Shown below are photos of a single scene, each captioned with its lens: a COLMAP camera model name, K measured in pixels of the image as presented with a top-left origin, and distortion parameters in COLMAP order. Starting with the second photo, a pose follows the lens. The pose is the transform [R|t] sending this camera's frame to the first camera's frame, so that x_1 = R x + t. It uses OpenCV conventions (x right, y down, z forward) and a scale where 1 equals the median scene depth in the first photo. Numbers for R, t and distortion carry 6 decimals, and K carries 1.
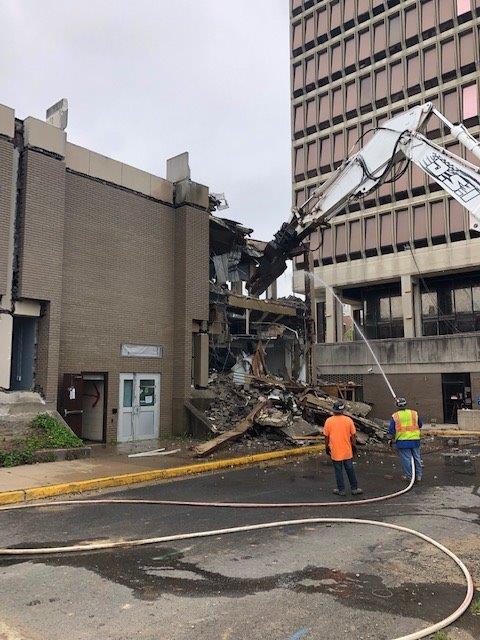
lens RADIAL K [[522.0, 0, 240.0], [0, 522.0, 320.0], [0, 0, 1]] dist [0.014903, -0.020151]
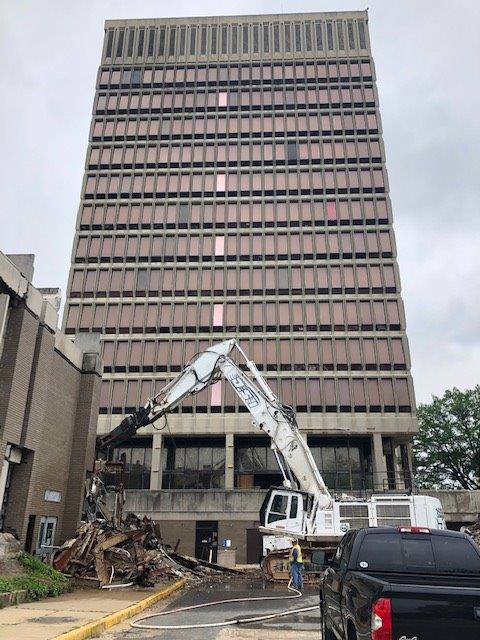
lens RADIAL K [[519.0, 0, 258.1], [0, 519.0, 291.3], [0, 0, 1]] dist [0.005135, -0.003292]
pose [[0.779518, 0.258292, 0.570646, -0.433739], [-0.075526, 0.943133, -0.323721, -0.035143], [-0.621810, 0.209248, 0.754697, -0.226796]]
